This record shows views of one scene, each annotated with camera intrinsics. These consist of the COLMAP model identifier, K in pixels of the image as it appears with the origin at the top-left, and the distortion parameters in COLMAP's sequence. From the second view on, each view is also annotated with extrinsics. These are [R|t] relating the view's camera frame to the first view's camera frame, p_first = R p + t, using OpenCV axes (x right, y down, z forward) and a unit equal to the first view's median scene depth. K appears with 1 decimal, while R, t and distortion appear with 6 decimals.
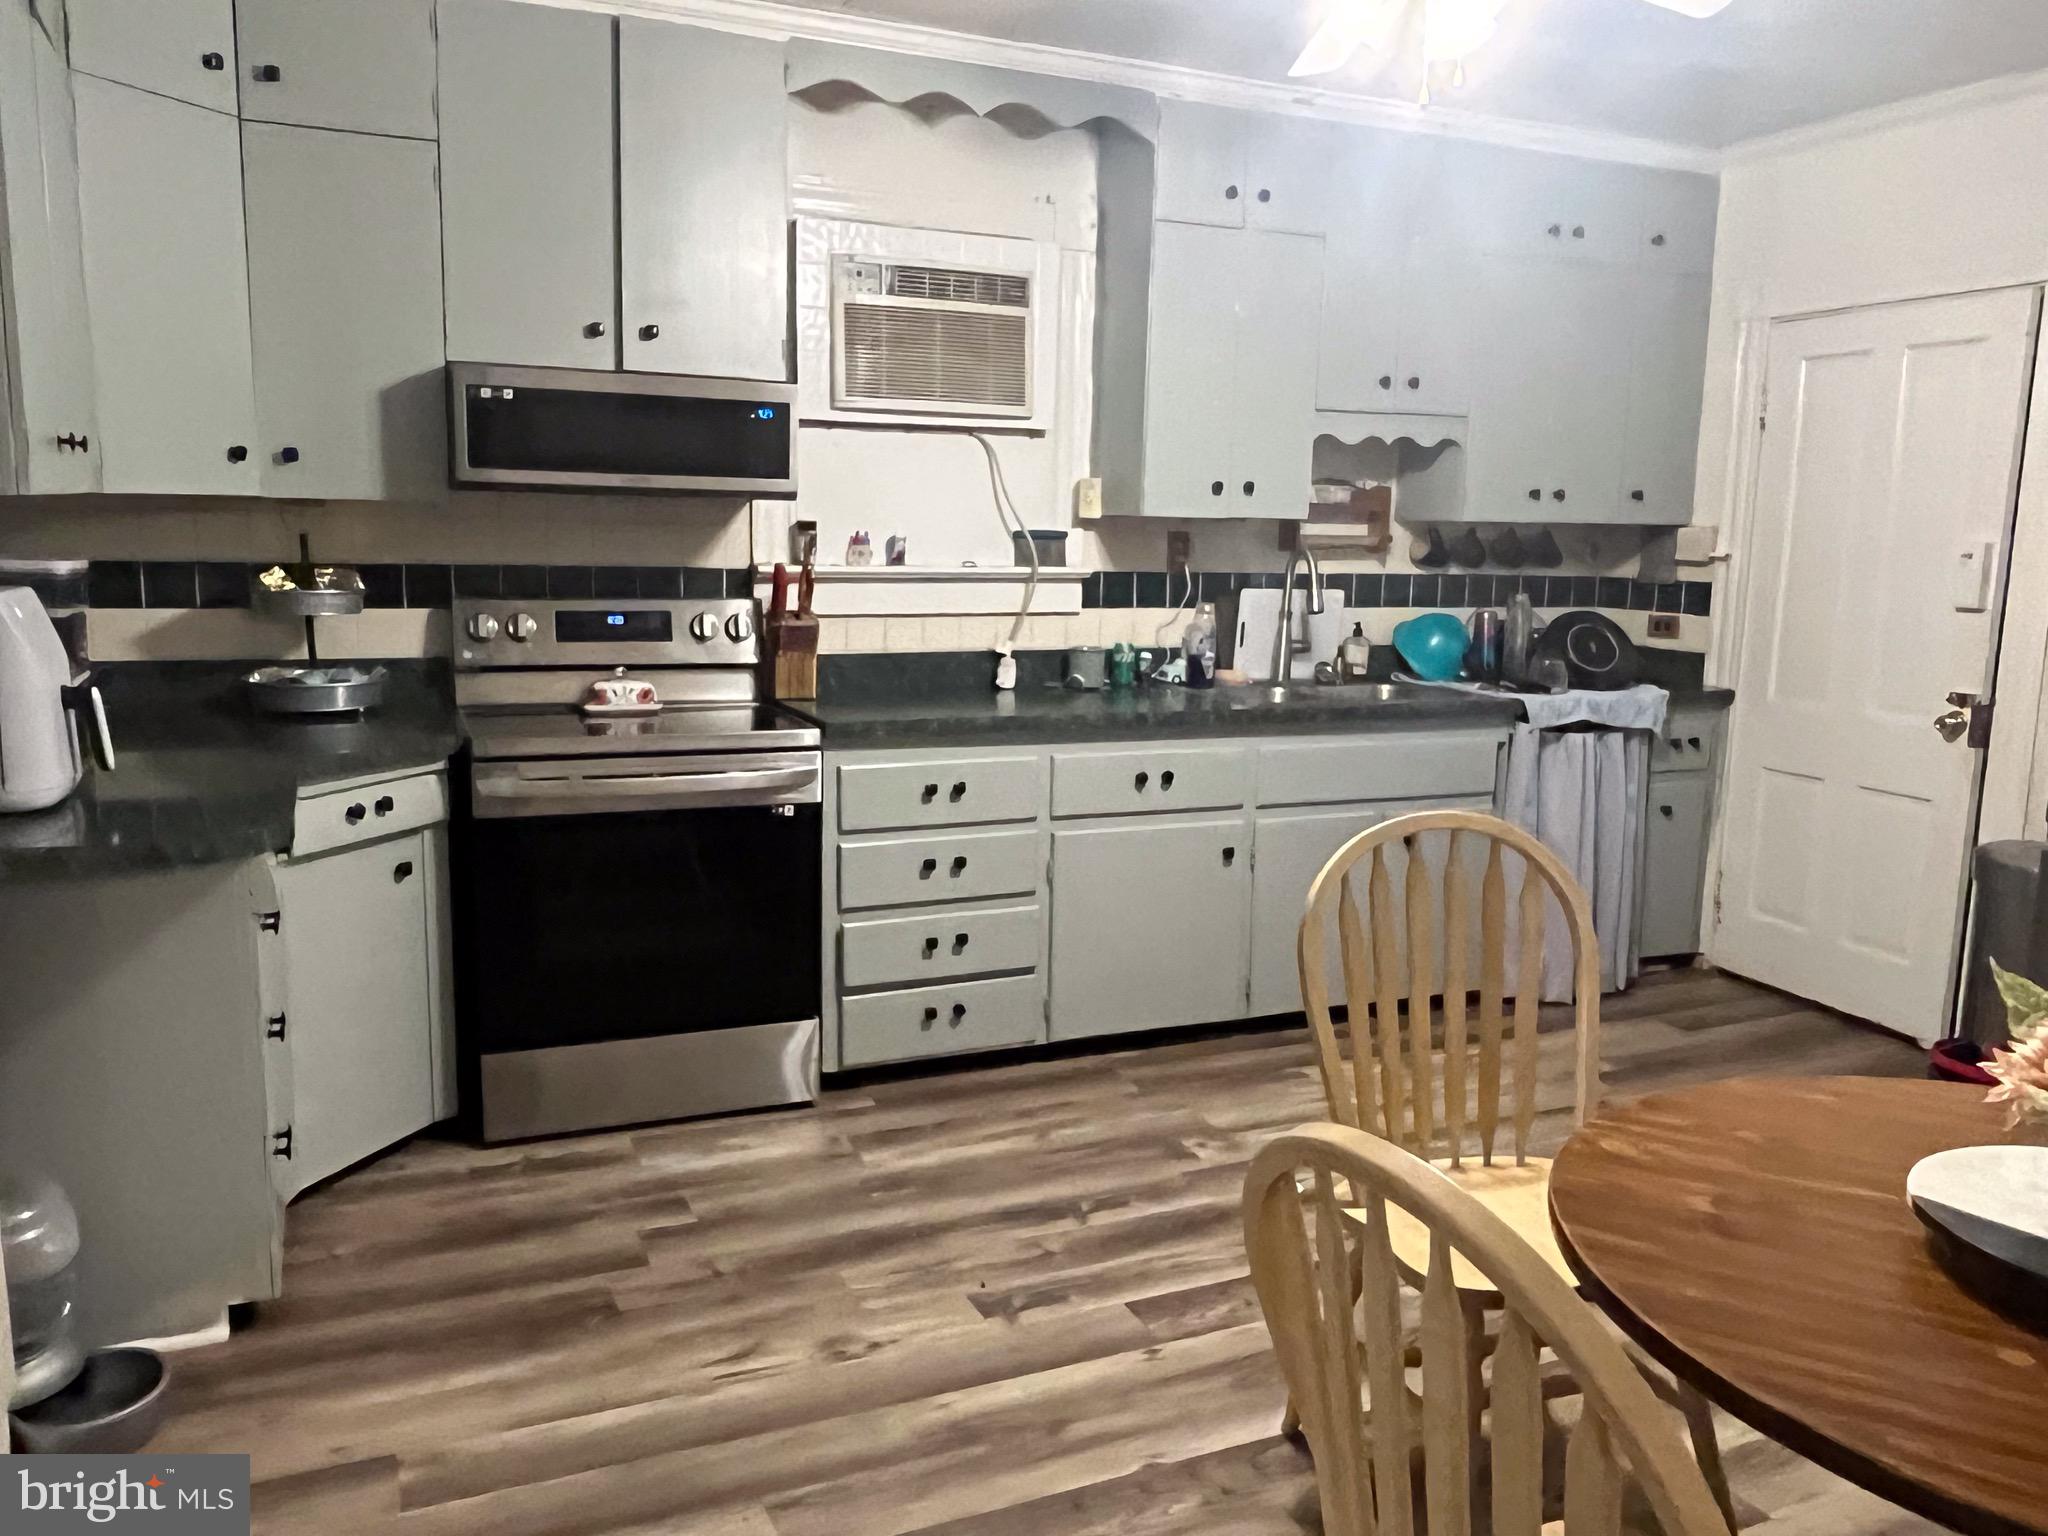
lens RADIAL K [[1535.4, 0, 1024.0], [0, 1535.4, 768.0], [0, 0, 1]] dist [-0.000510, -0.003156]
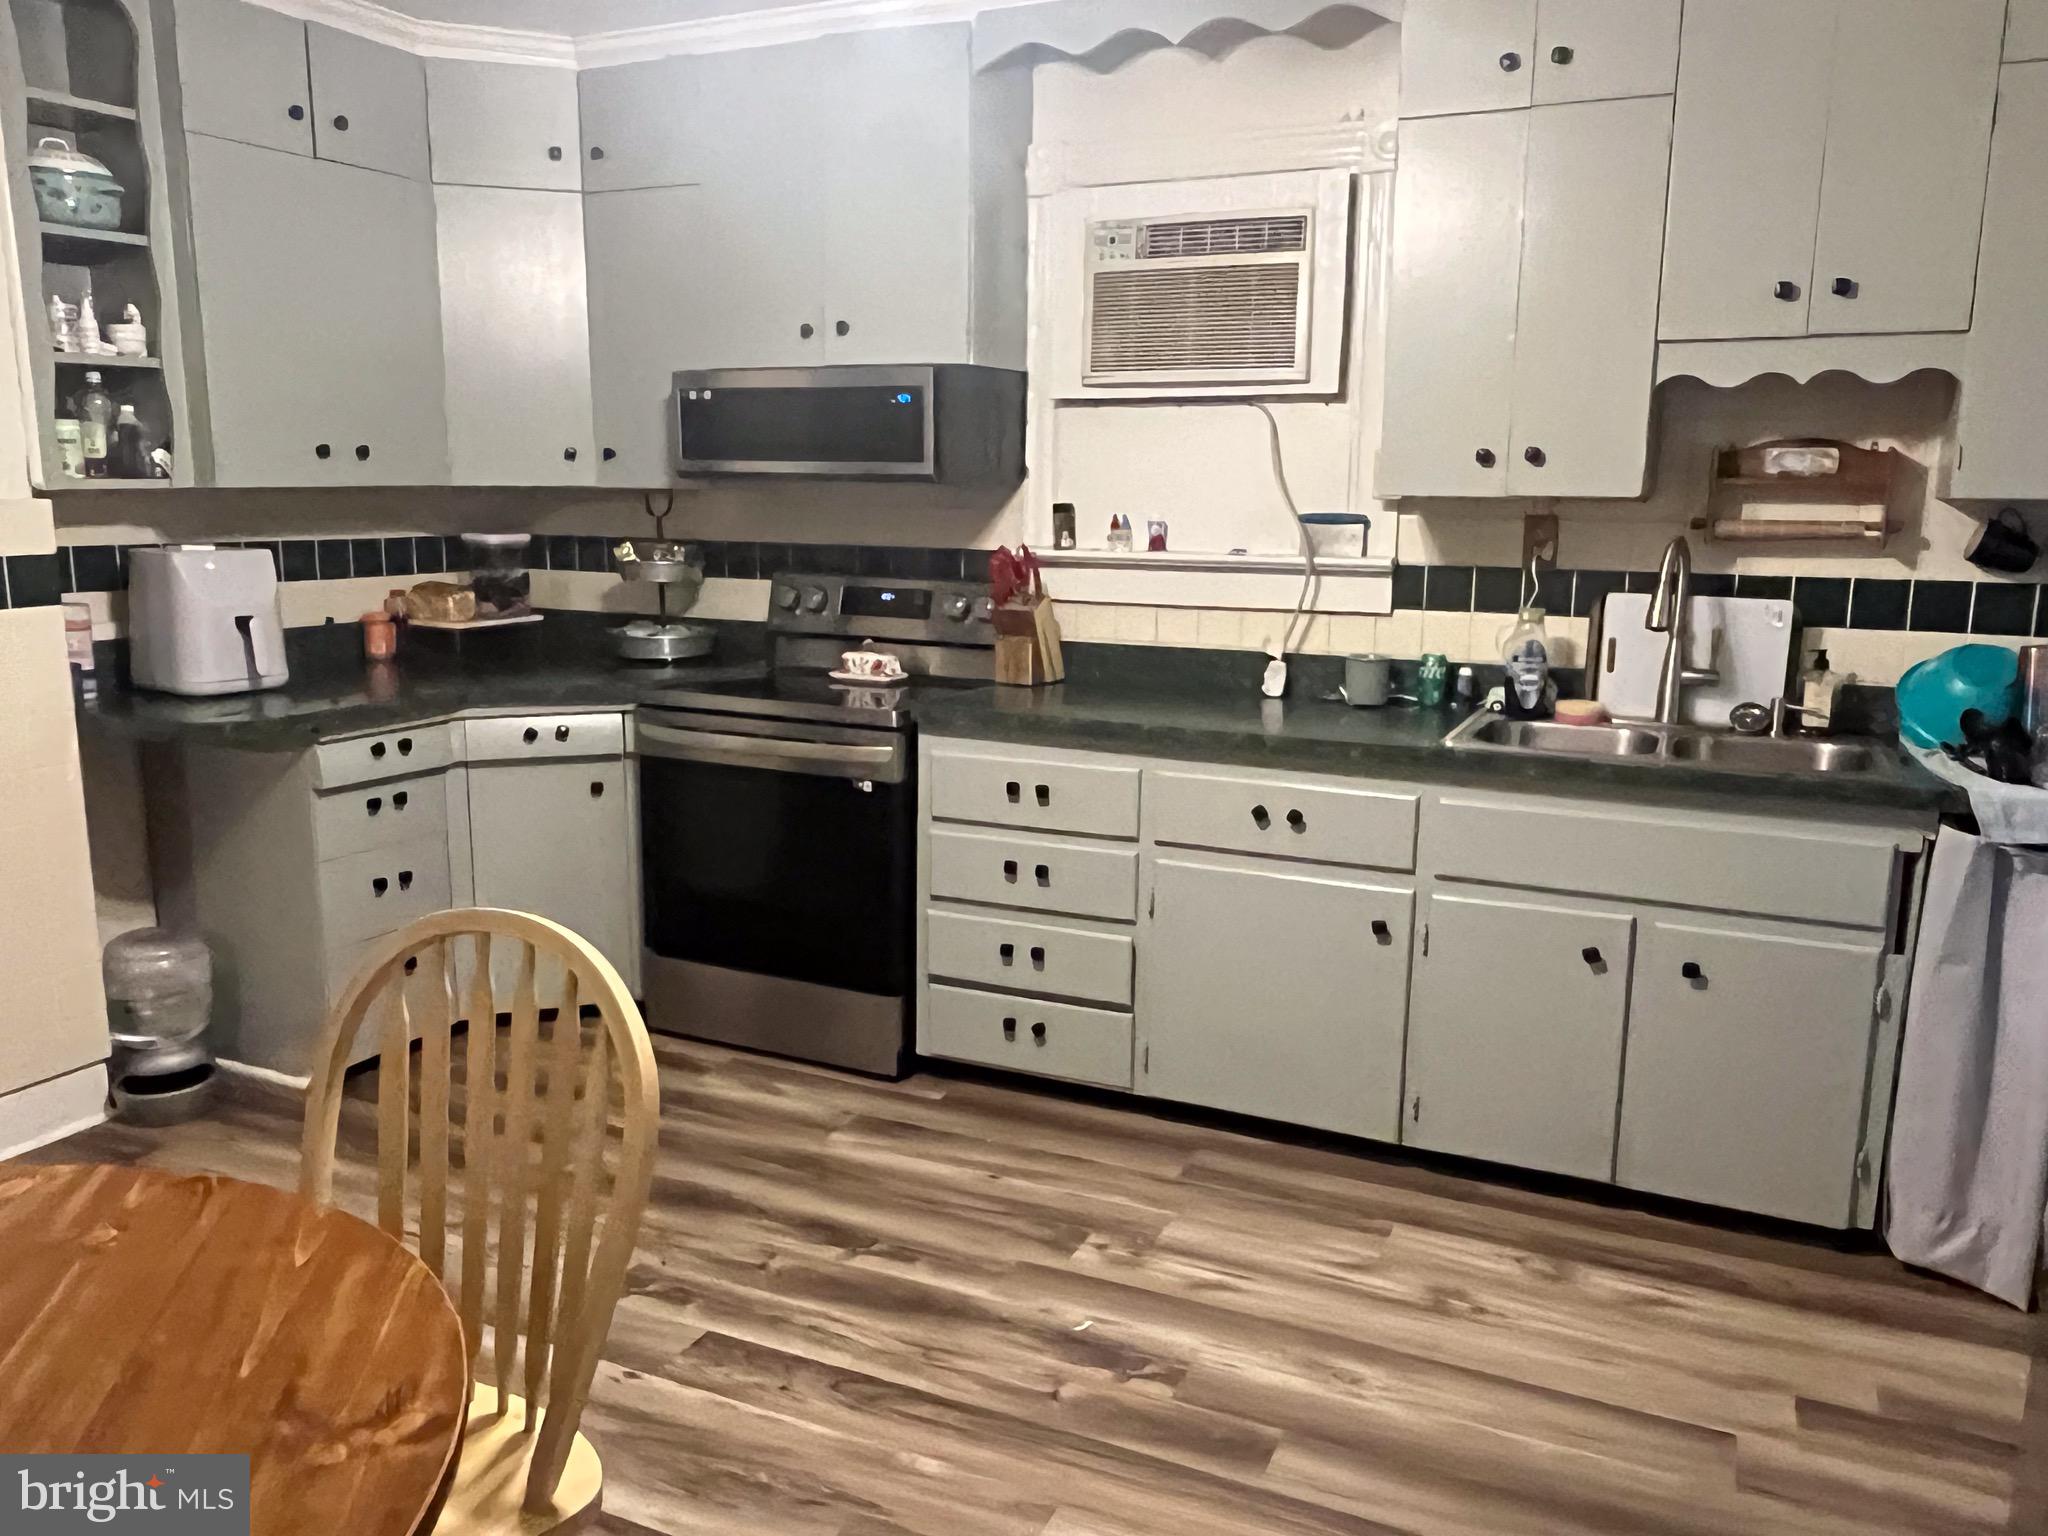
lens RADIAL K [[1535.4, 0, 1024.0], [0, 1535.4, 768.0], [0, 0, 1]] dist [-0.000510, -0.003156]
pose [[0.657275, 0.121832, -0.743739, 0.584539], [-0.117247, 0.991362, 0.058779, -0.049419], [0.744475, 0.048568, 0.665881, 0.343052]]
